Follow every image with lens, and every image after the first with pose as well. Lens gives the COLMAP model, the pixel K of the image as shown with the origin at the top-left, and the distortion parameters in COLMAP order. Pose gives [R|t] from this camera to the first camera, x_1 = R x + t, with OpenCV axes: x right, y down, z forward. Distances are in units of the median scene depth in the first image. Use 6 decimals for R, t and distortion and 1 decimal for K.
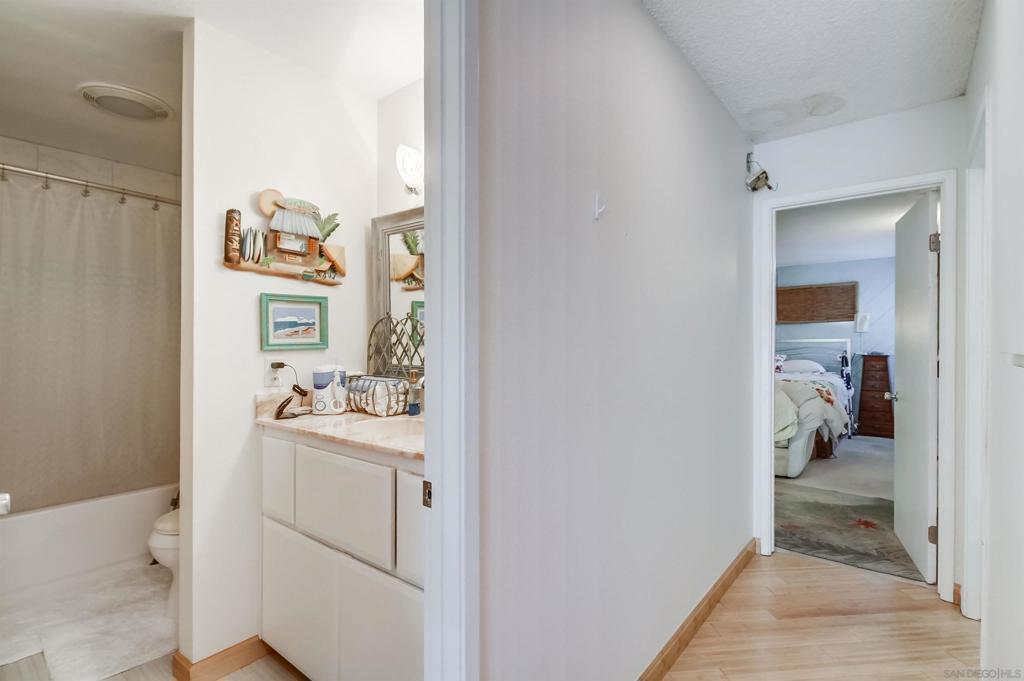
lens RADIAL K [[493.0, 0, 528.6], [0, 493.0, 339.1], [0, 0, 1]] dist [0.011539, -0.002994]
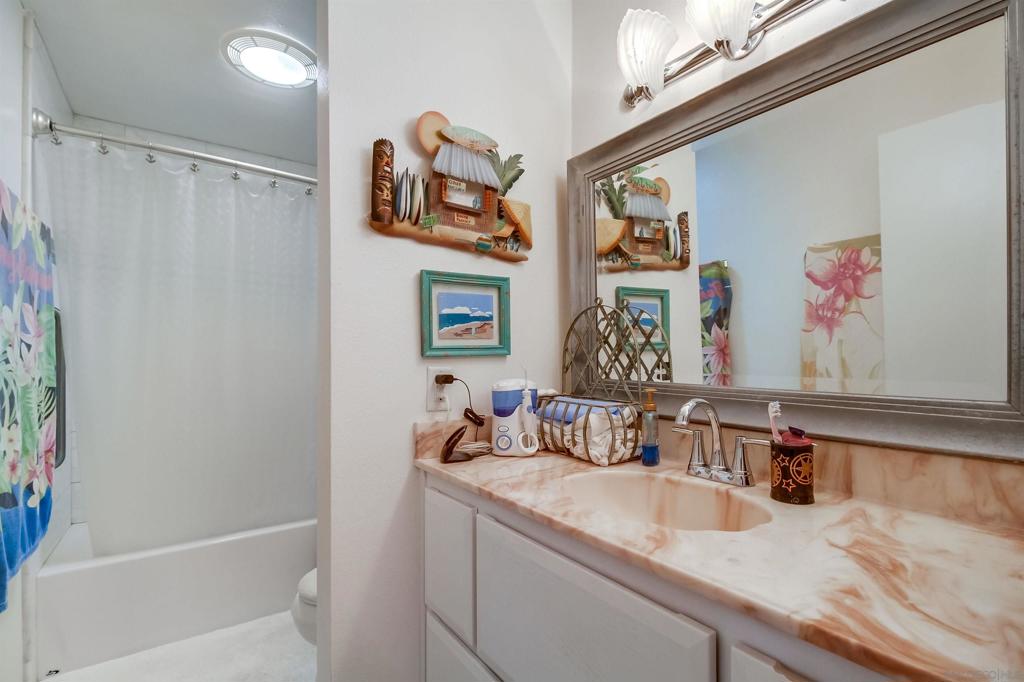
lens RADIAL K [[493.0, 0, 512.6], [0, 493.0, 348.0], [0, 0, 1]] dist [0.011539, -0.002994]
pose [[0.952876, -0.012469, -0.303105, -0.210745], [0.008577, 0.999863, -0.014168, 0.020402], [0.303240, 0.010900, 0.952852, 0.381991]]
